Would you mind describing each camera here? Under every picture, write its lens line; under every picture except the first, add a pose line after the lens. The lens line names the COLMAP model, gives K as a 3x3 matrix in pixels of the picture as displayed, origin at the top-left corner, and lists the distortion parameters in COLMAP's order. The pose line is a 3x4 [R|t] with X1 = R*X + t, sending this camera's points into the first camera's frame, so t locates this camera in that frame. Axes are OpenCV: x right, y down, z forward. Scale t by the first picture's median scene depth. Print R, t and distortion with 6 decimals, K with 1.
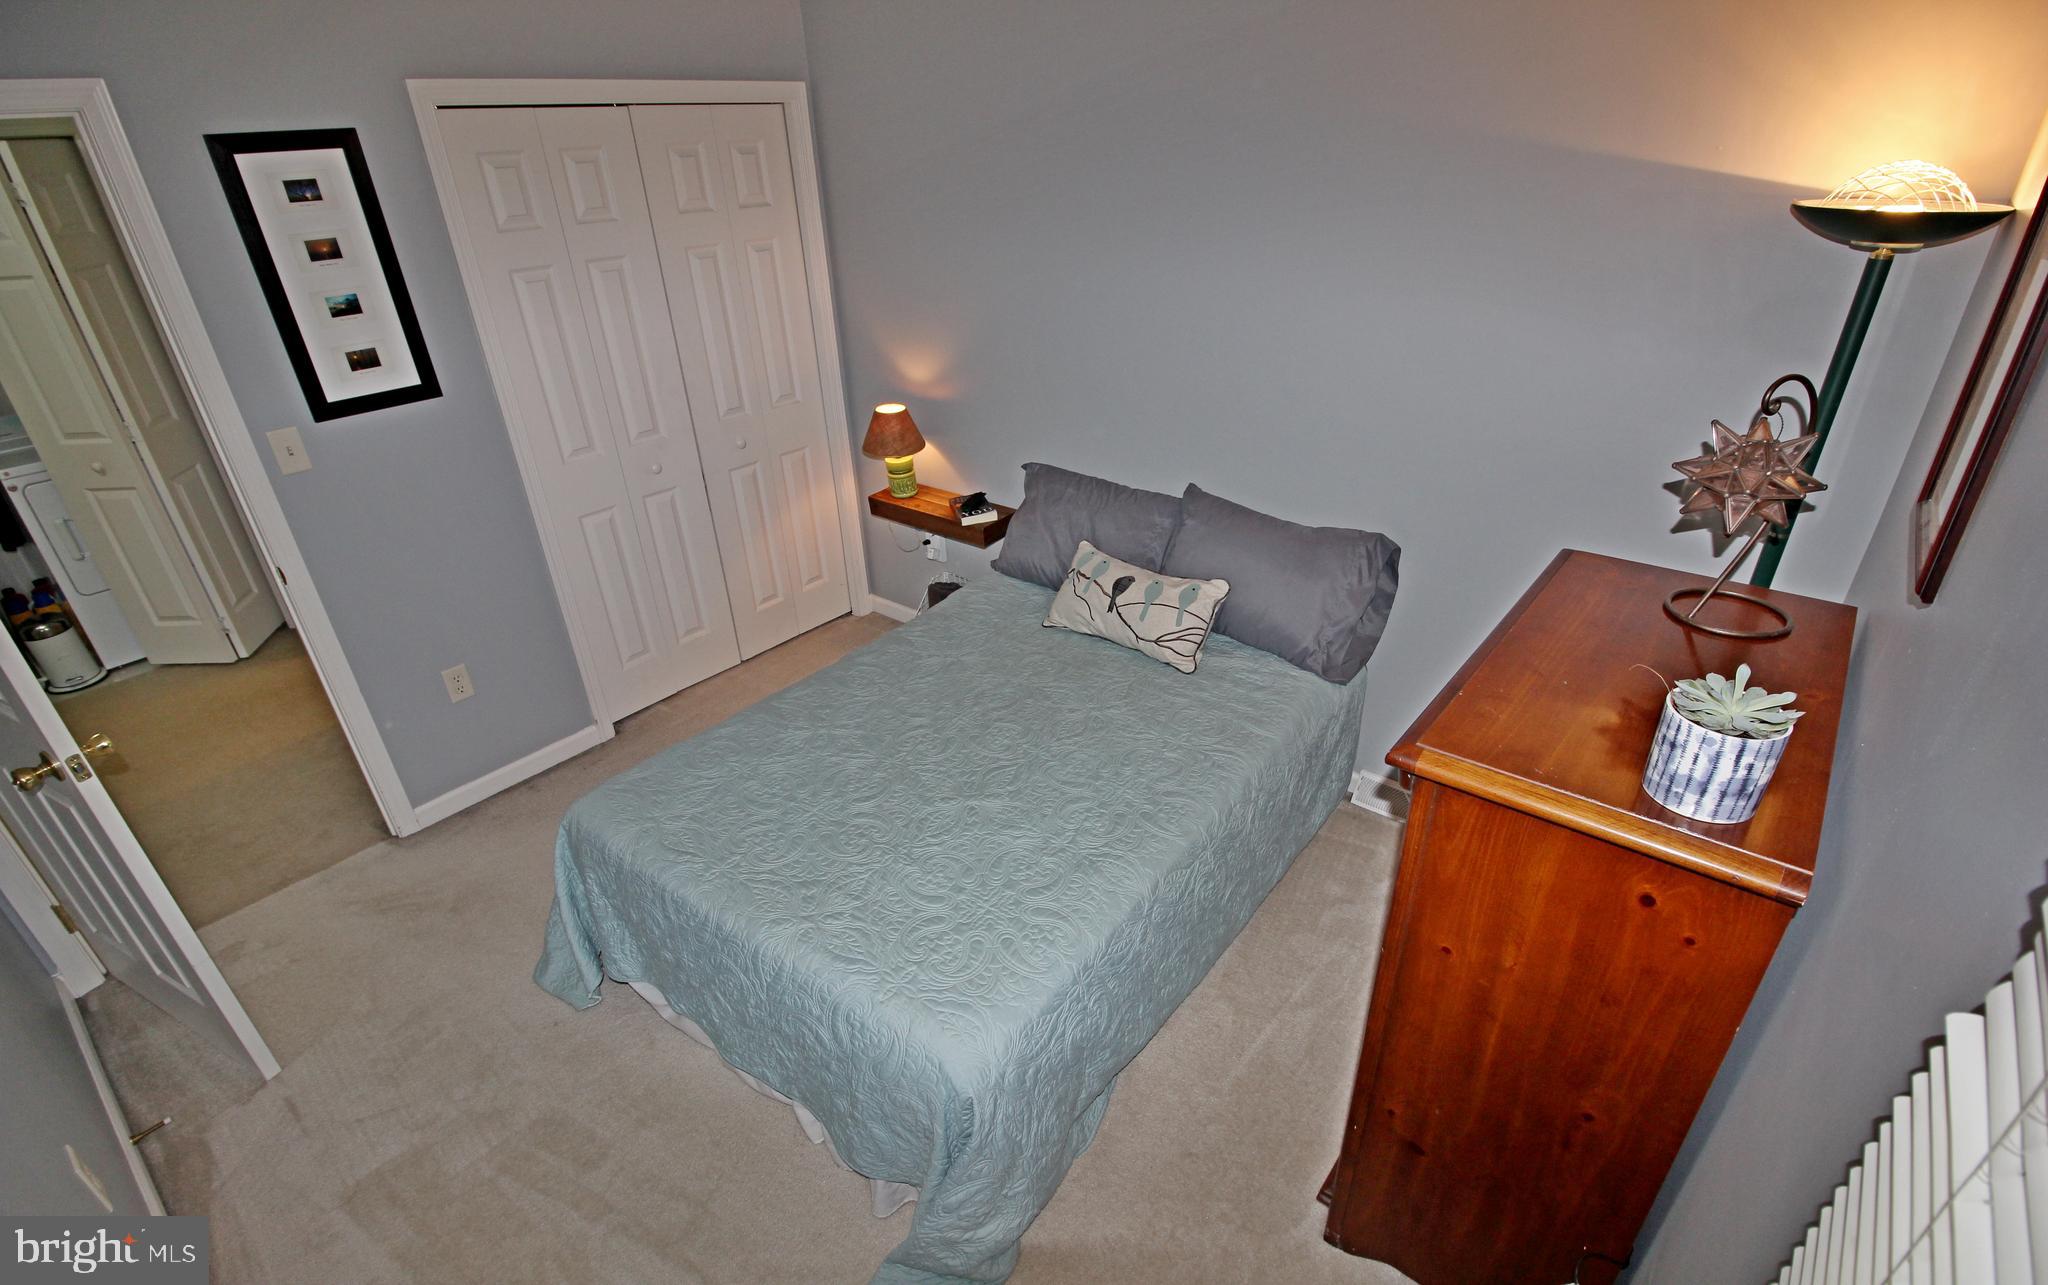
lens RADIAL K [[940.0, 0, 1032.6], [0, 940.0, 674.4], [0, 0, 1]] dist [0.002693, -0.014199]
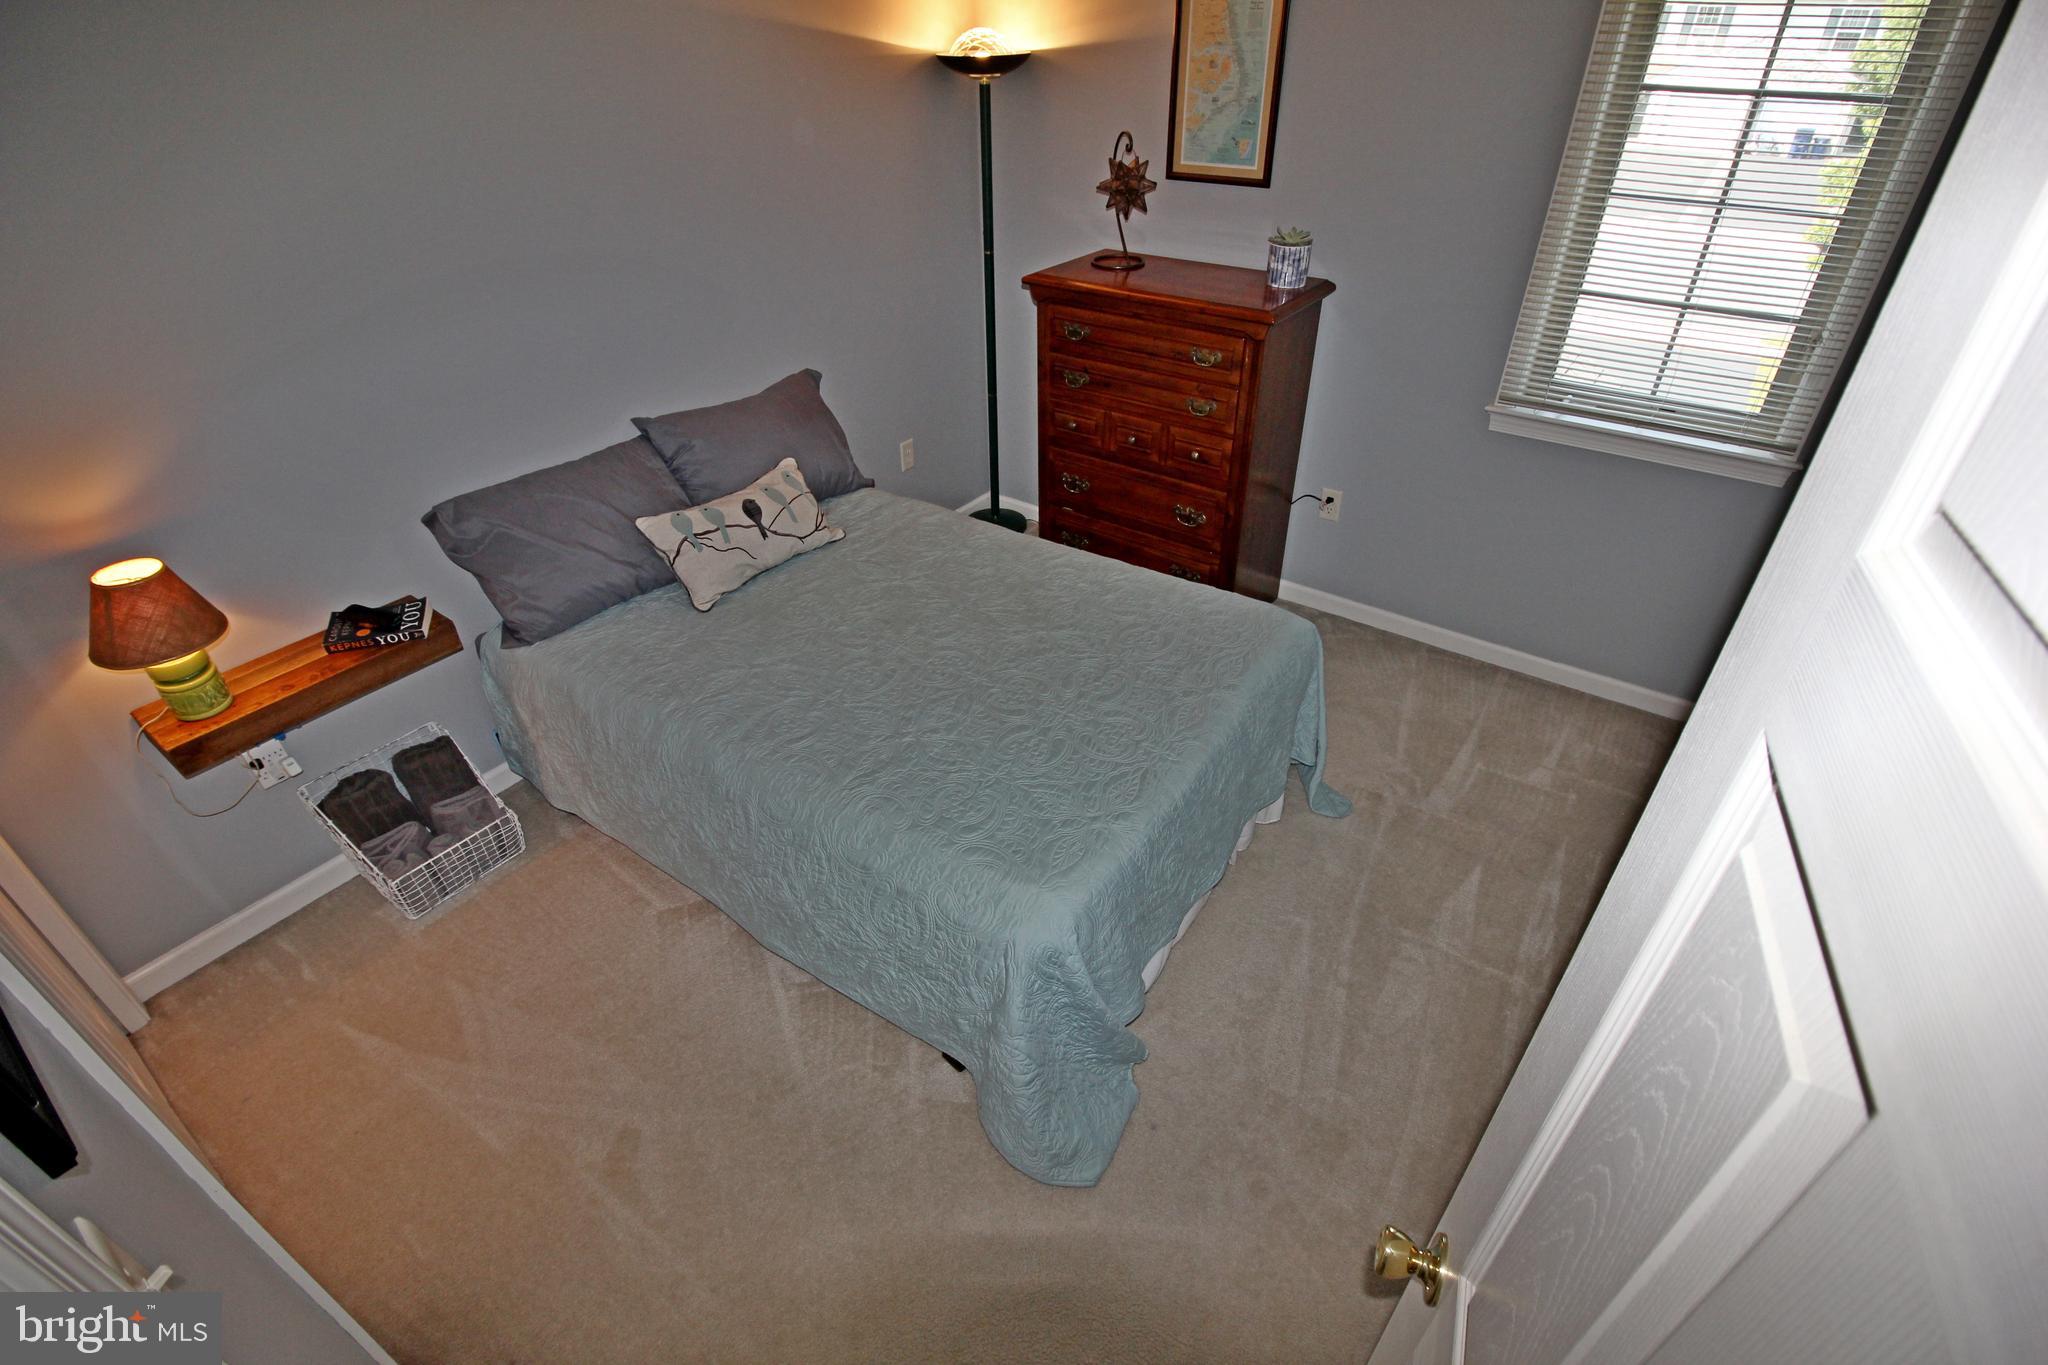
lens RADIAL K [[950.0, 0, 1035.8], [0, 950.0, 663.6], [0, 0, 1]] dist [0.002551, -0.013168]
pose [[-0.059155, -0.535543, 0.842434, -0.797695], [0.511262, 0.708574, 0.486348, -0.301073], [-0.857386, 0.459475, 0.231887, 0.607866]]
